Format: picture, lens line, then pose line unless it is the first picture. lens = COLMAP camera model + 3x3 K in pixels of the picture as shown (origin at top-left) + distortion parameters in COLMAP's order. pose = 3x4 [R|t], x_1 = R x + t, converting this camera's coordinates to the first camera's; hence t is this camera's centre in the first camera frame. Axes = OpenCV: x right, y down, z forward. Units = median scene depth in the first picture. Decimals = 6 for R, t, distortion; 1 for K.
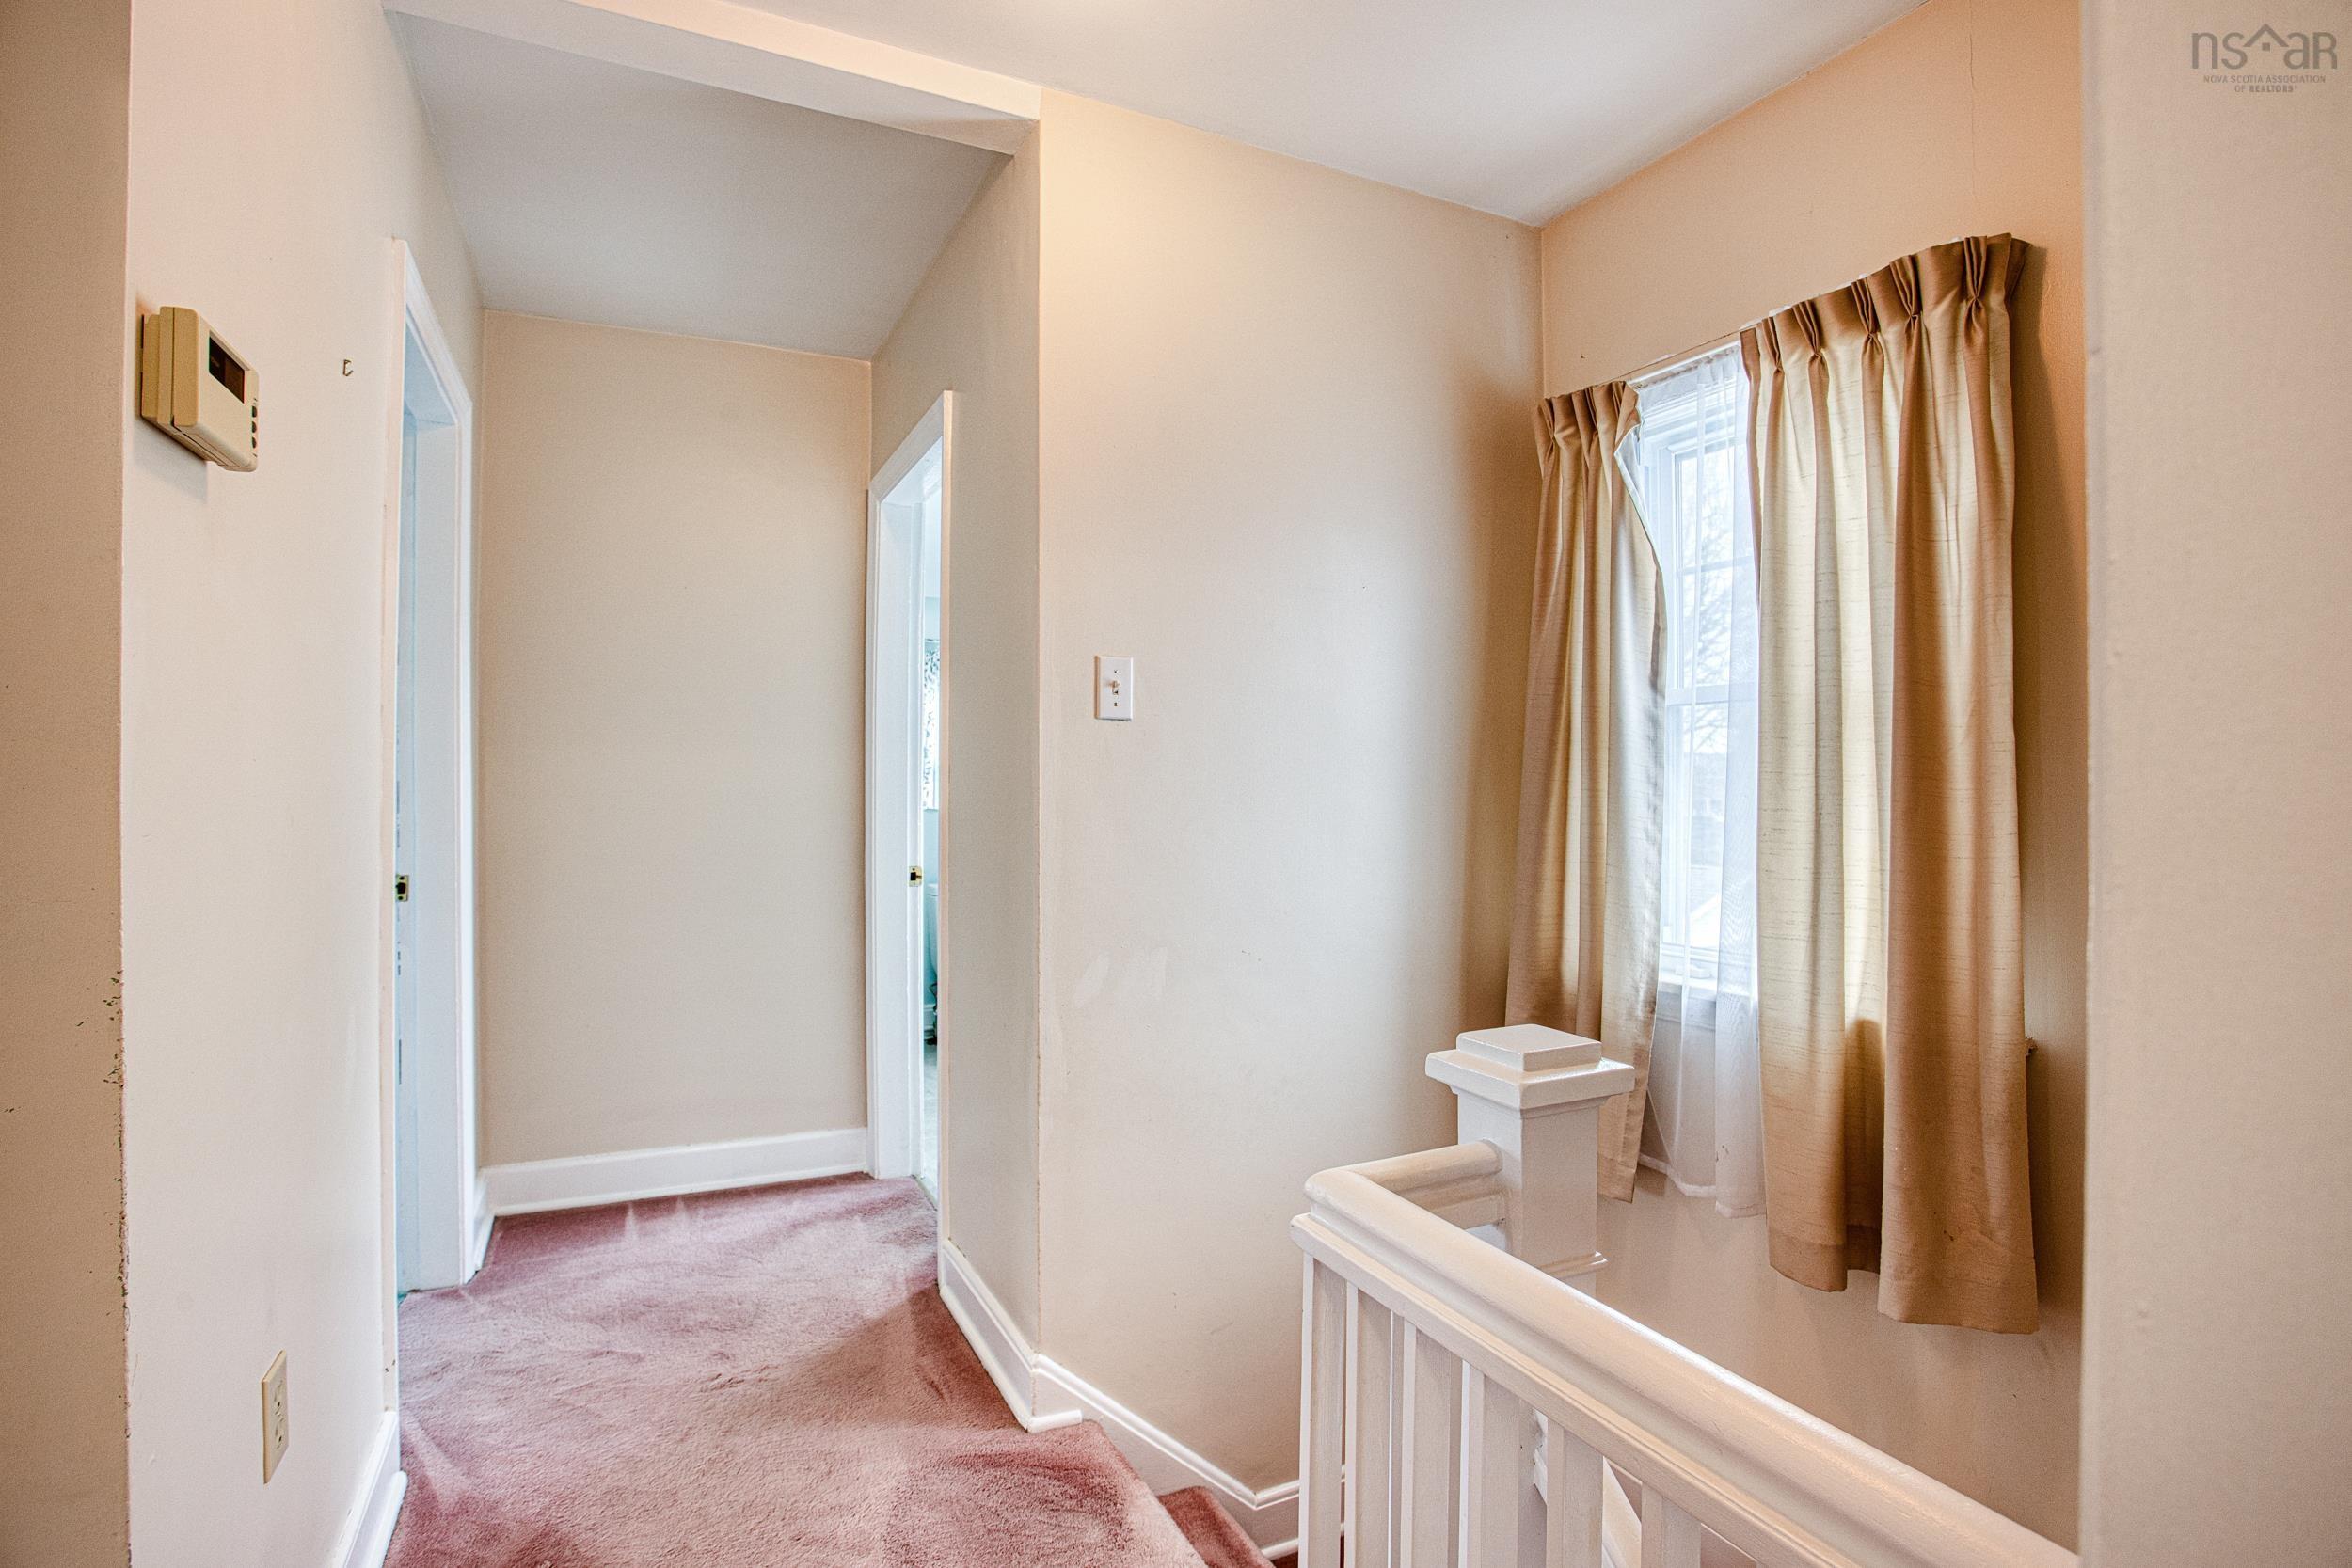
lens RADIAL K [[1142.0, 0, 1185.8], [0, 1142.0, 781.4], [0, 0, 1]] dist [-0.039596, 0.005701]
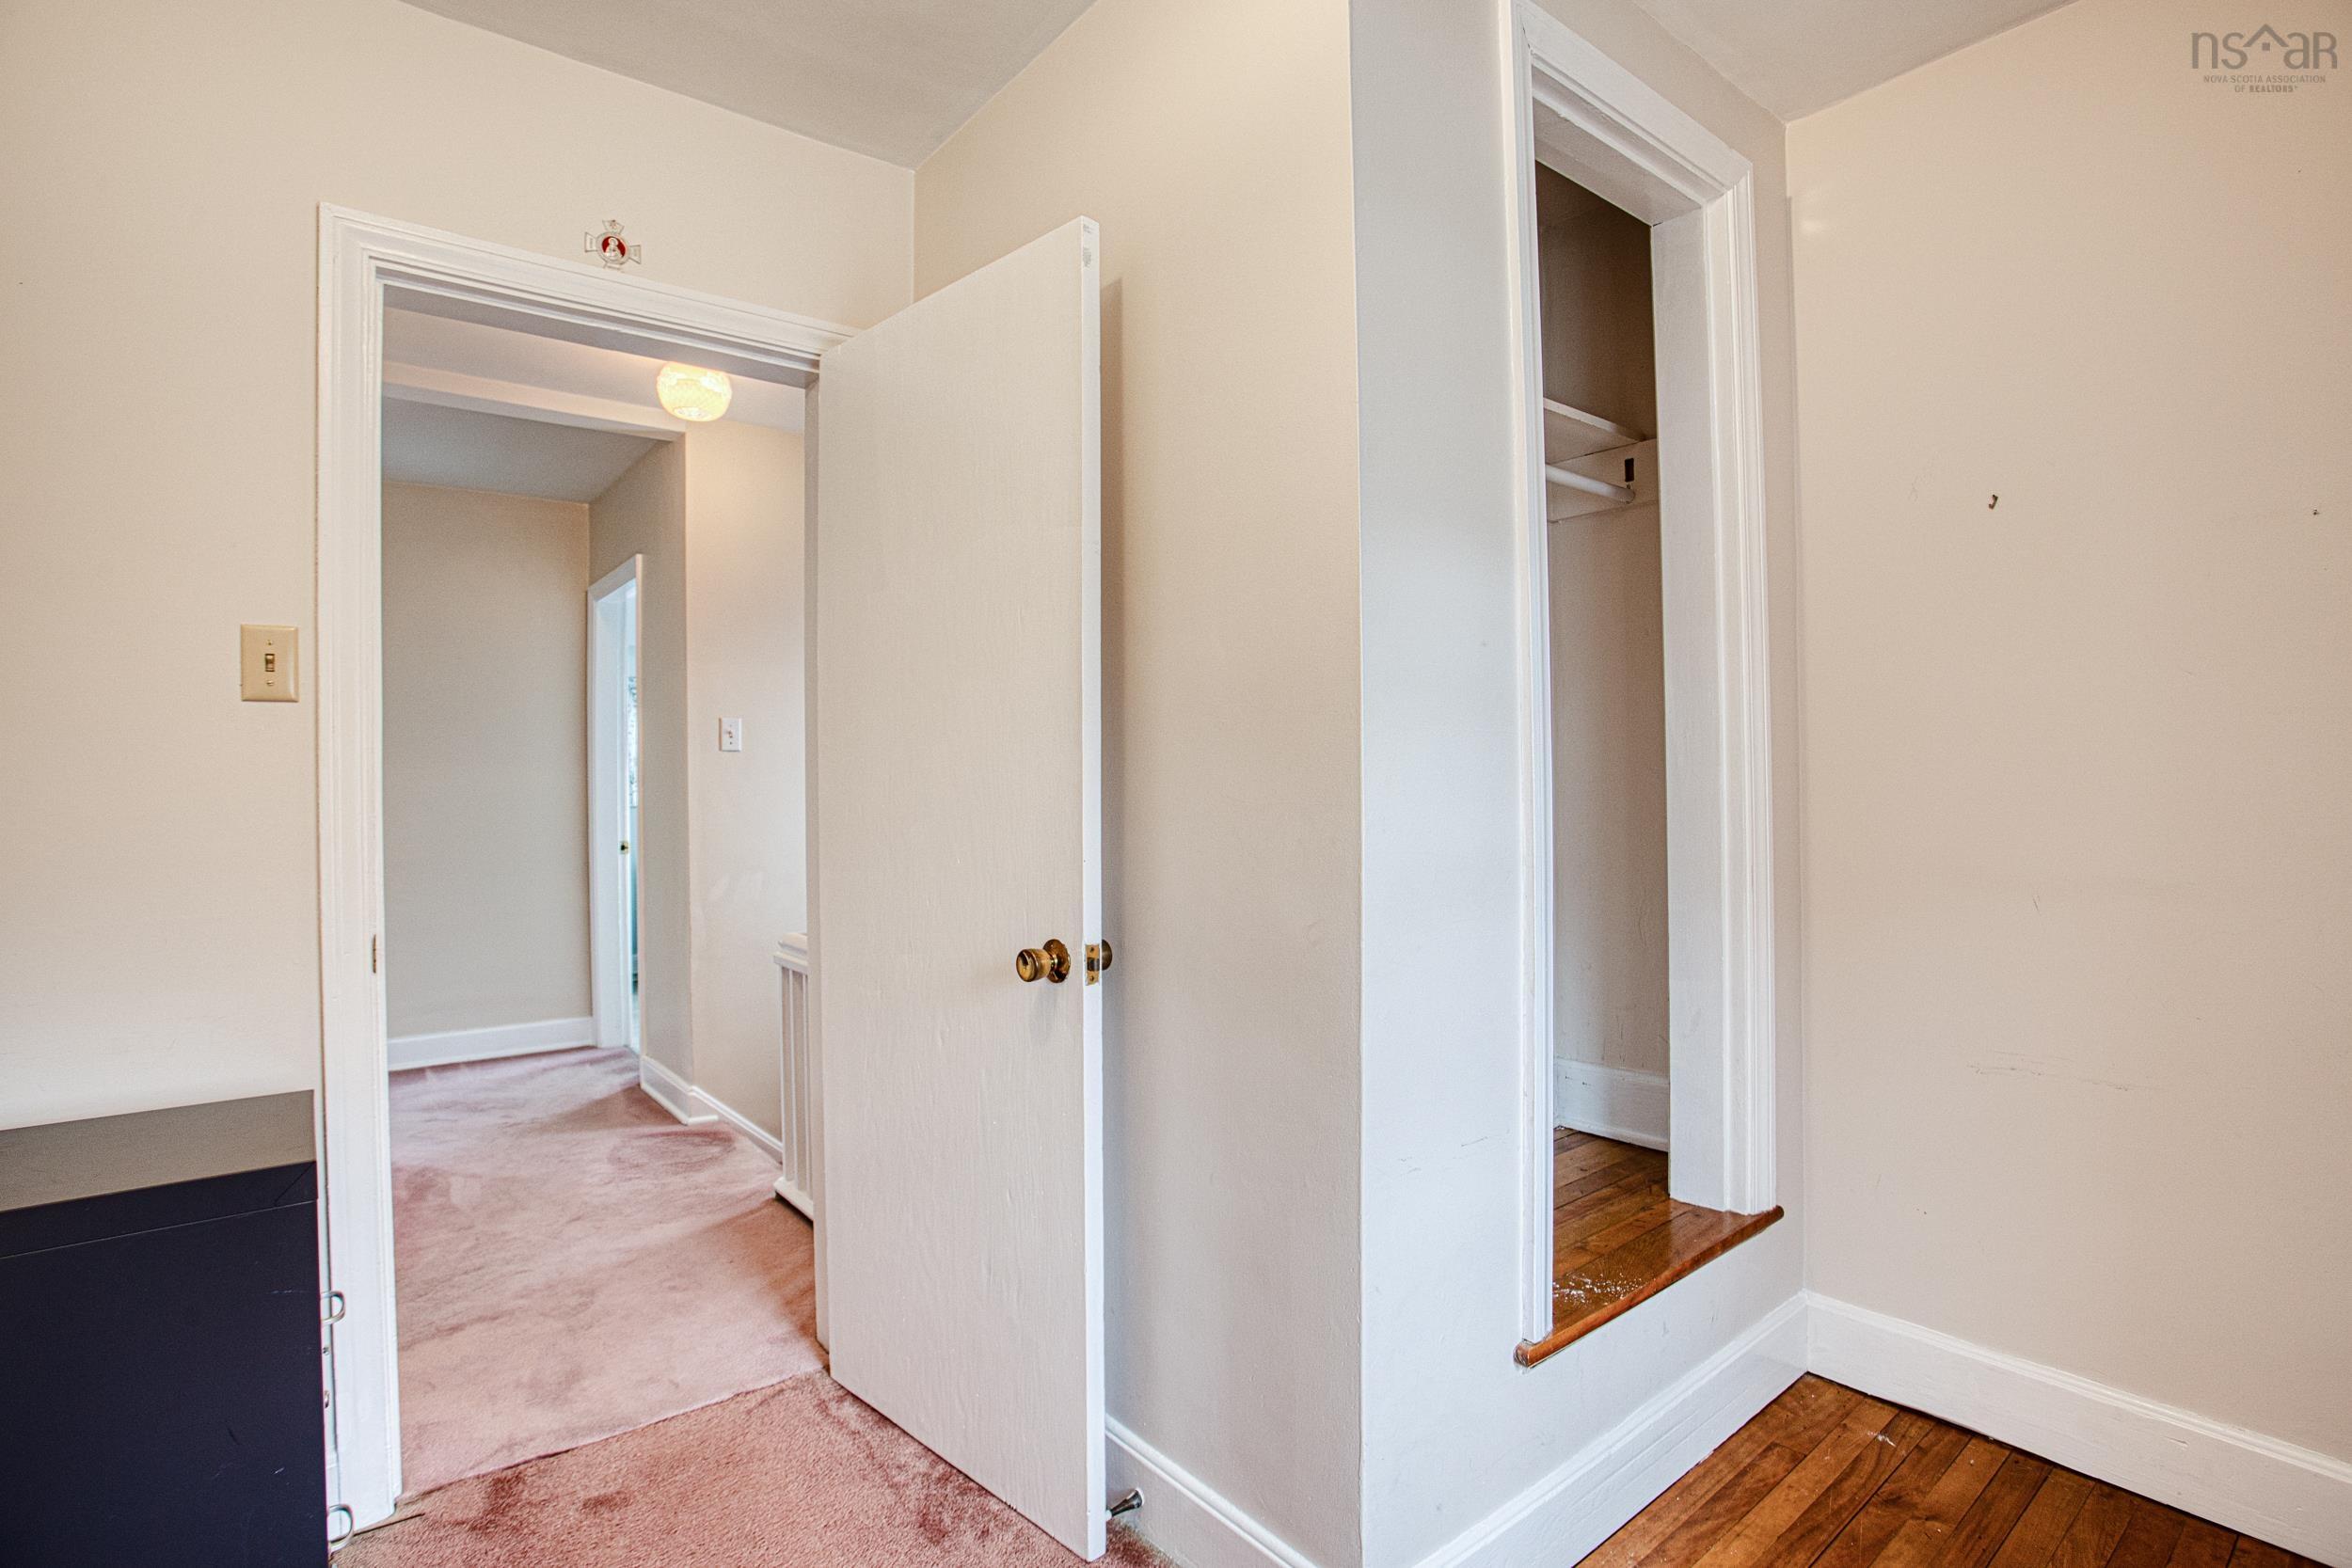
lens RADIAL K [[1142.0, 0, 1162.0], [0, 1142.0, 788.5], [0, 0, 1]] dist [-0.039596, 0.005701]
pose [[0.979292, -0.012652, 0.202059, 0.194285], [0.011951, 0.999918, 0.004690, 0.005877], [-0.202101, -0.002179, 0.979362, -0.752741]]
